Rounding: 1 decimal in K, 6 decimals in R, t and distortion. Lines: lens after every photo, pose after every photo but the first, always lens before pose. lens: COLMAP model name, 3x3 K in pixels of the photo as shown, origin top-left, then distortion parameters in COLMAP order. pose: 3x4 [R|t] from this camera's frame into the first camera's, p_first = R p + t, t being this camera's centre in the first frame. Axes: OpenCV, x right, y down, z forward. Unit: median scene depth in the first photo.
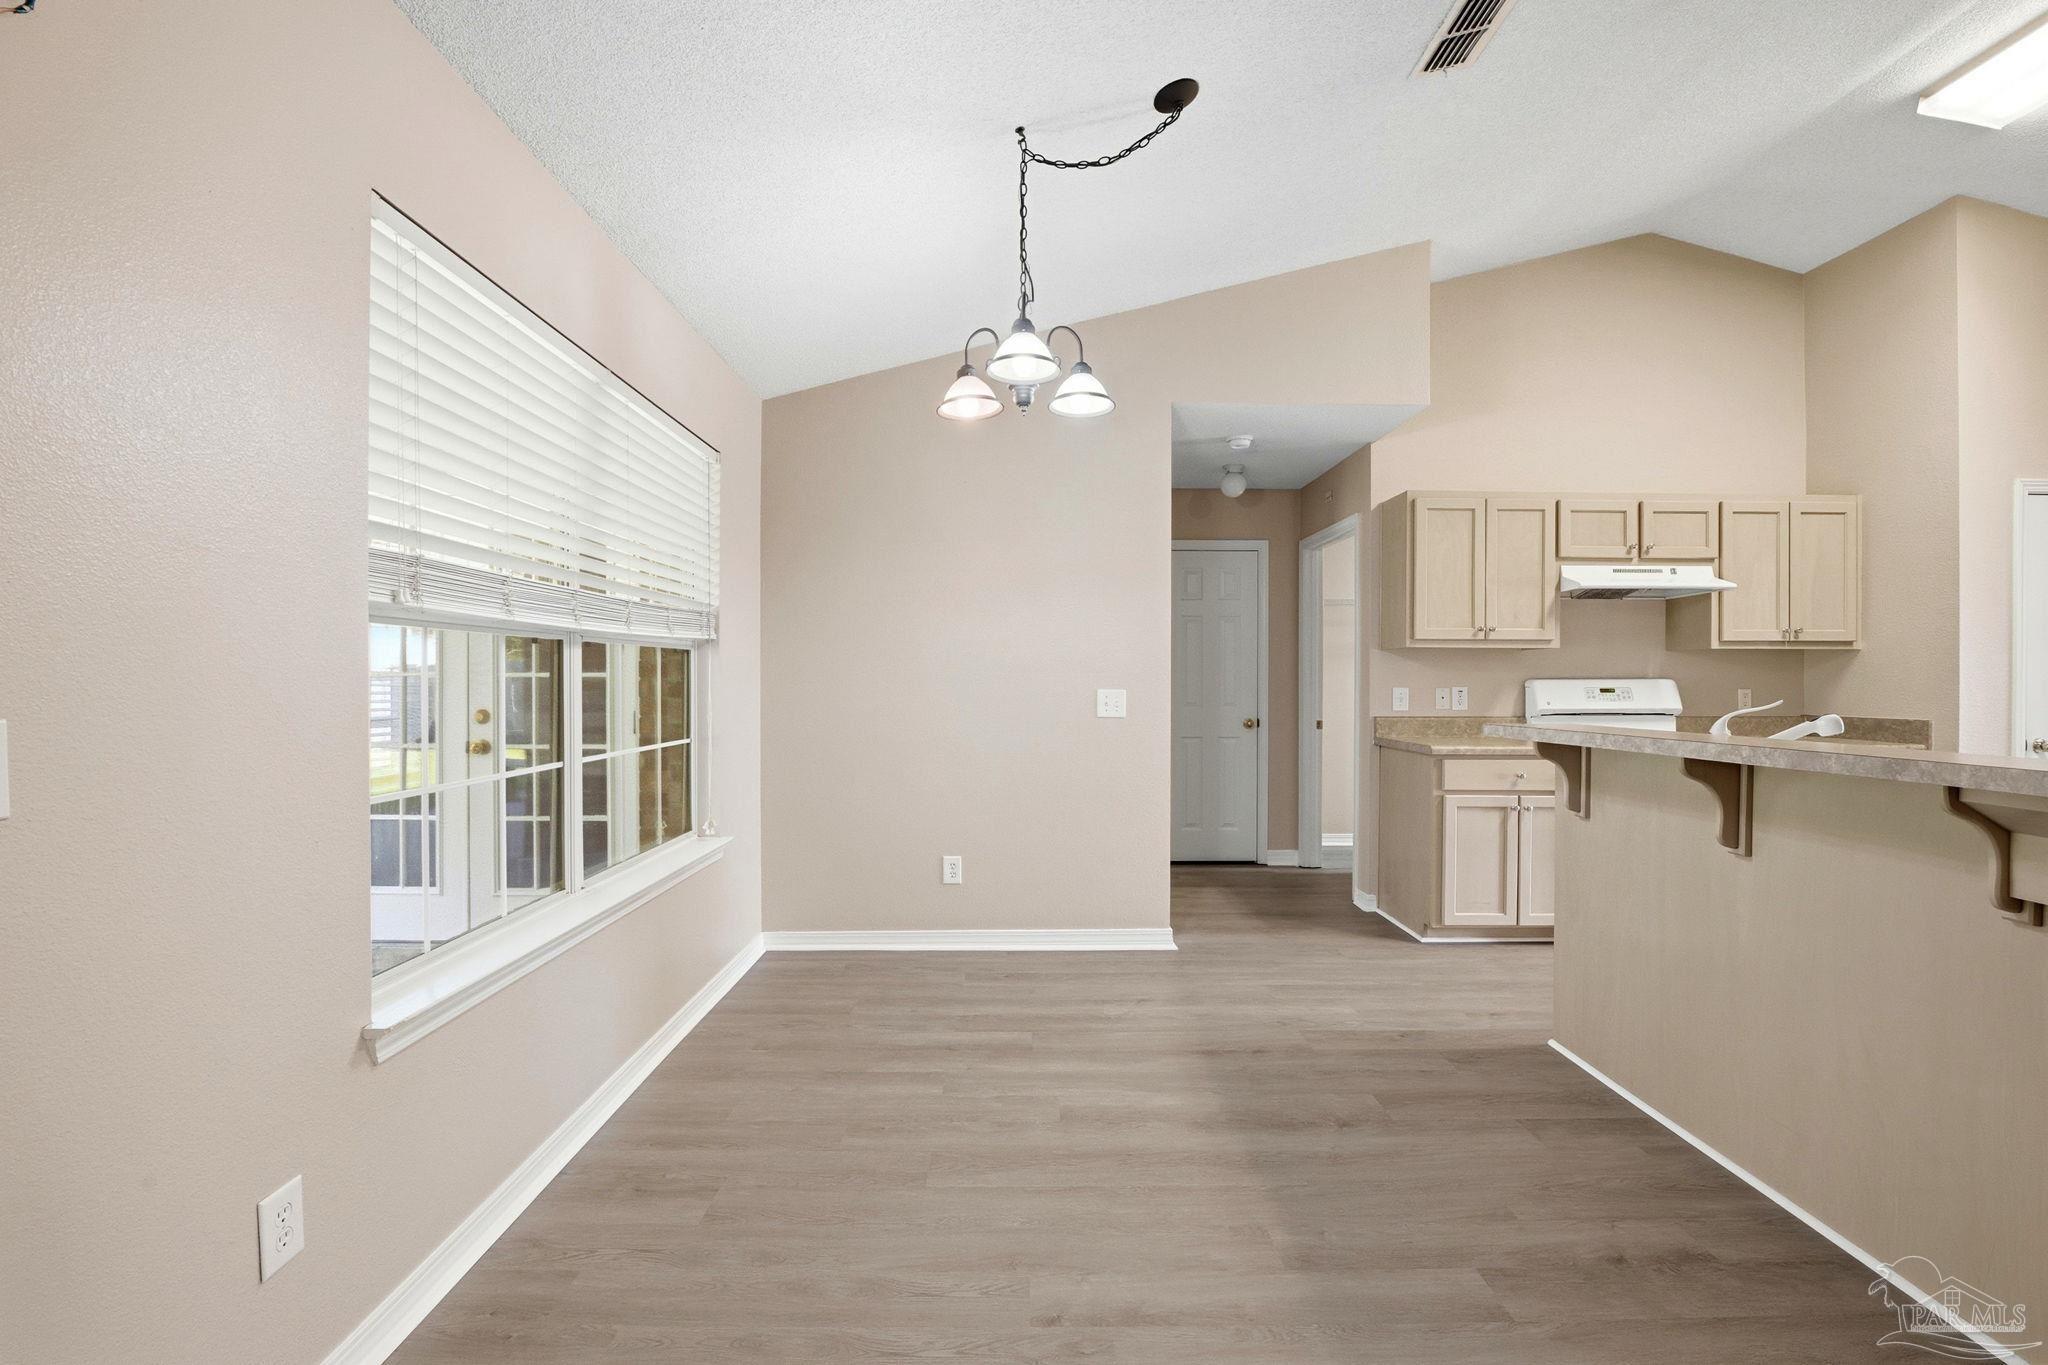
lens RADIAL K [[874.5, 0, 1028.6], [0, 874.5, 688.7], [0, 0, 1]] dist [-0.010085, 0.000456]
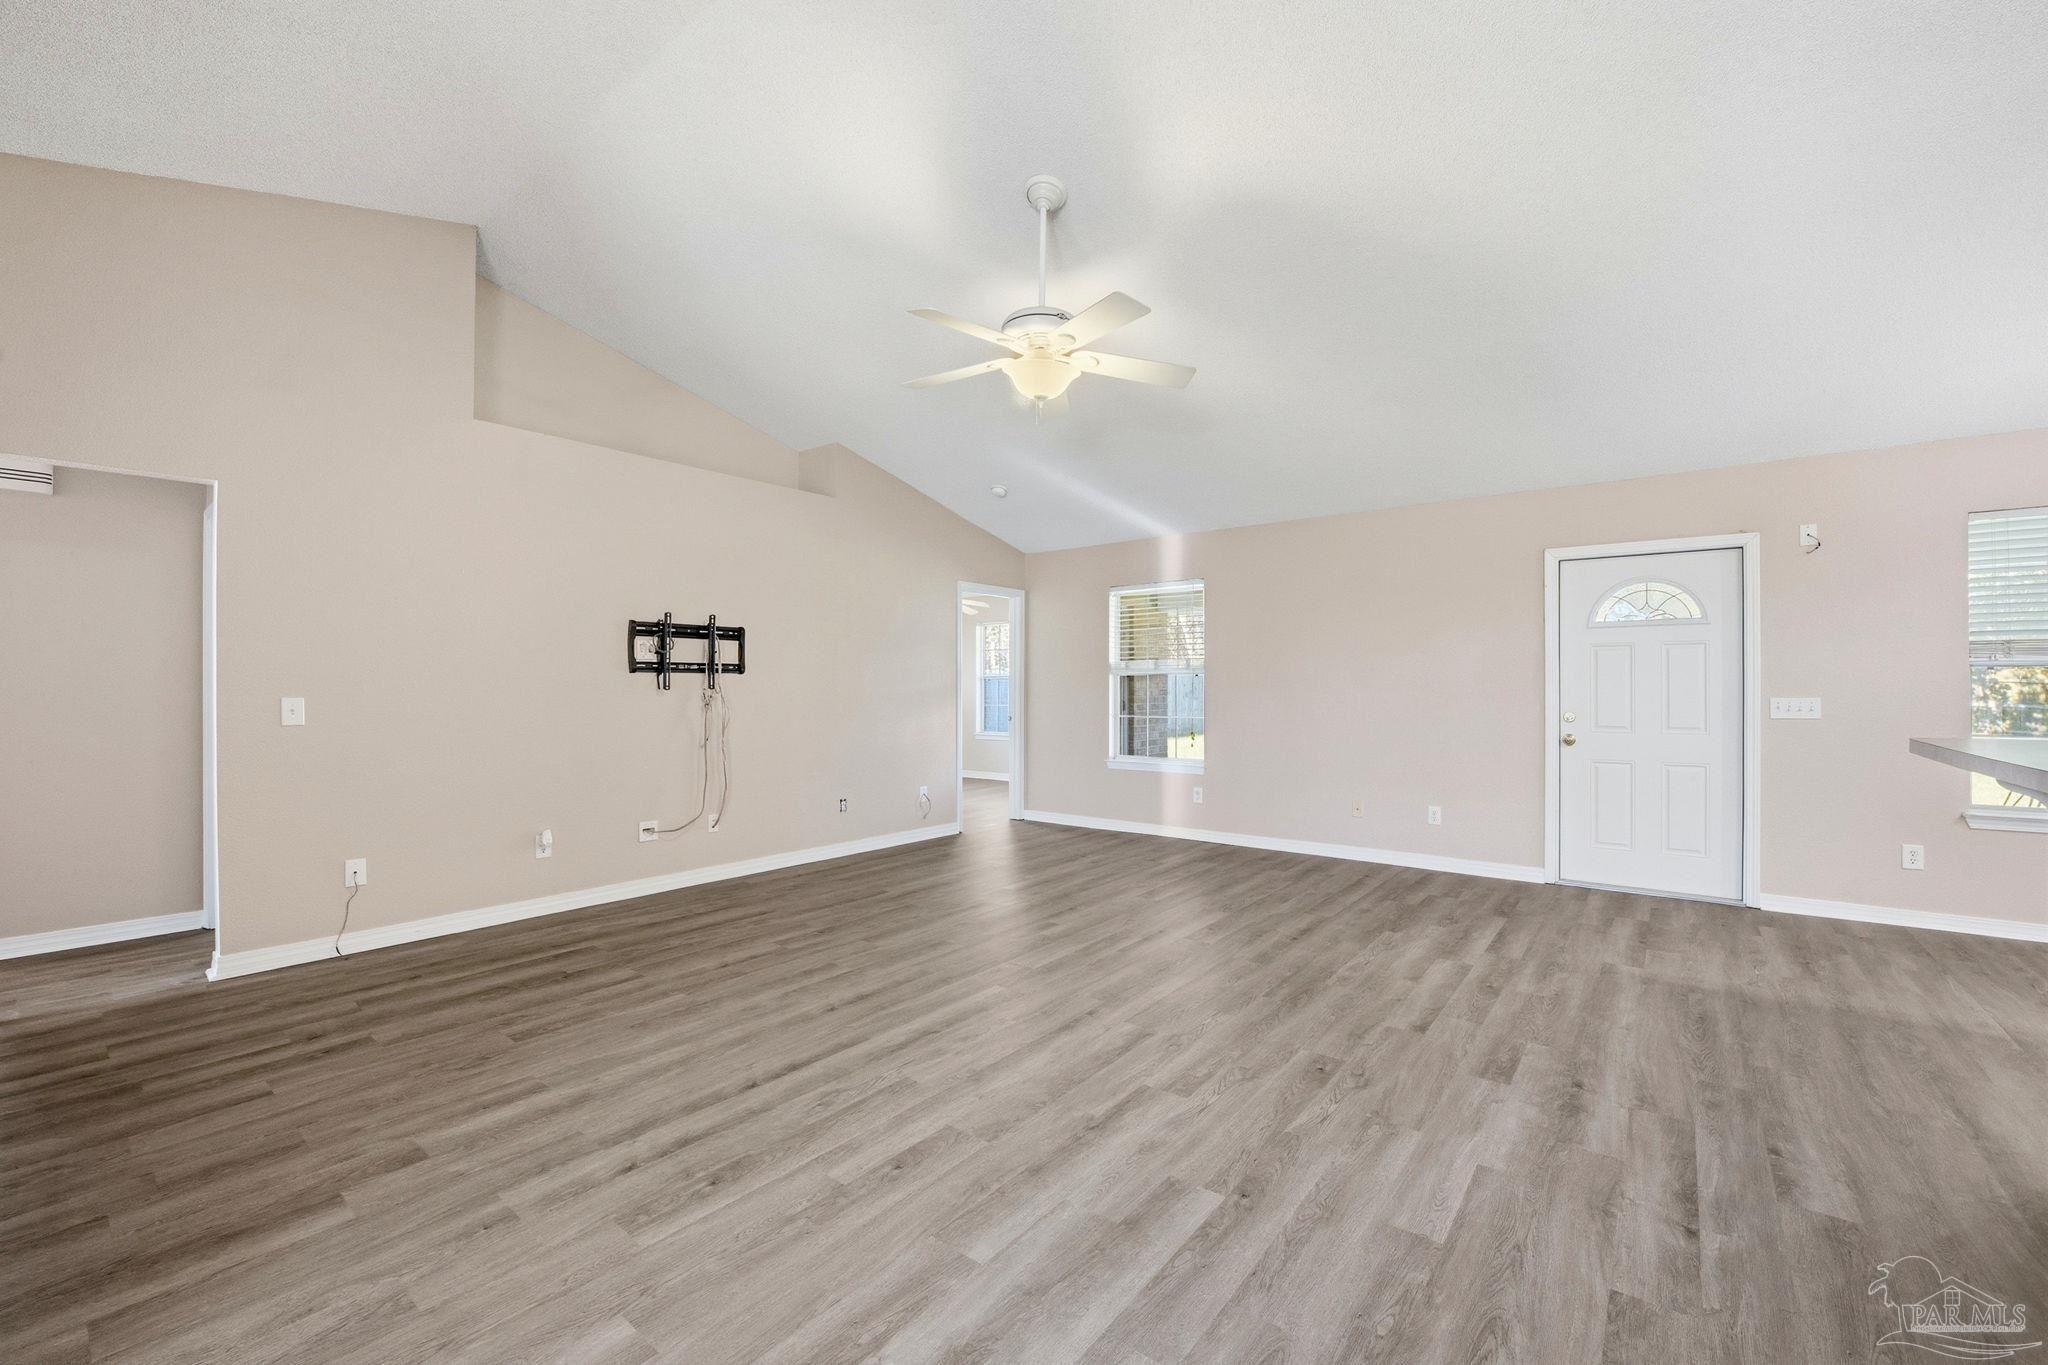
lens RADIAL K [[826.3, 0, 1027.1], [0, 826.3, 683.2], [0, 0, 1]] dist [-0.025288, 0.001856]
pose [[-0.632756, -0.004146, -0.774340, 1.137087], [-0.005862, 0.999983, -0.000564, -0.002437], [0.774329, 0.004182, -0.632769, 0.105154]]
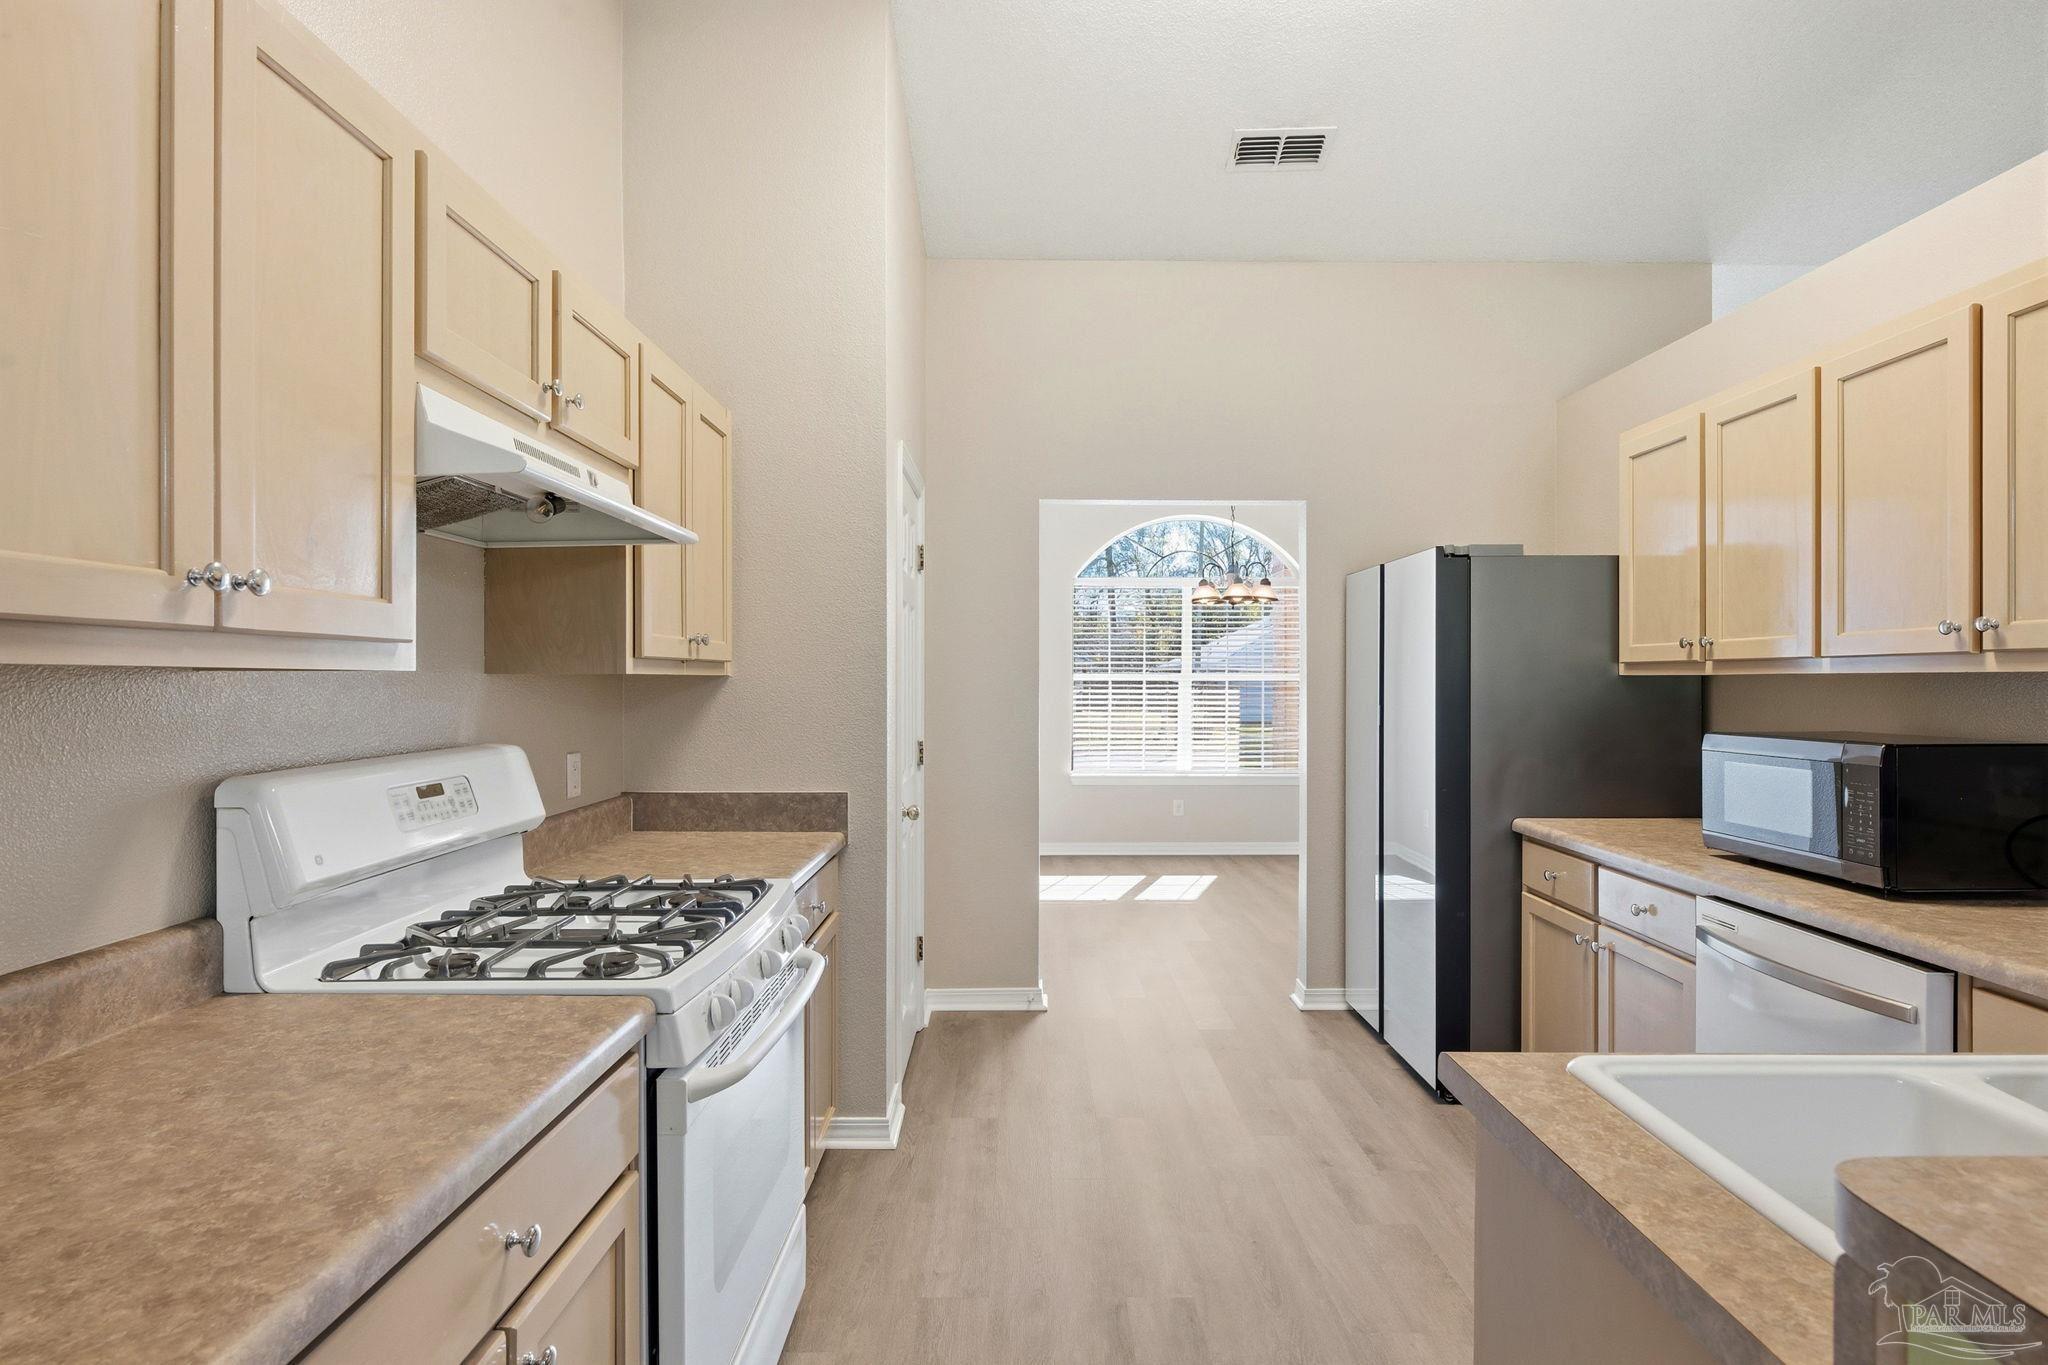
lens RADIAL K [[1021.5, 0, 1018.7], [0, 1021.5, 673.4], [0, 0, 1]] dist [-0.001497, -0.000441]
pose [[0.024021, 0.004132, 0.999703, 0.279697], [0.008413, 0.999955, -0.004336, -0.042721], [-0.999676, 0.008514, 0.023985, 0.796257]]
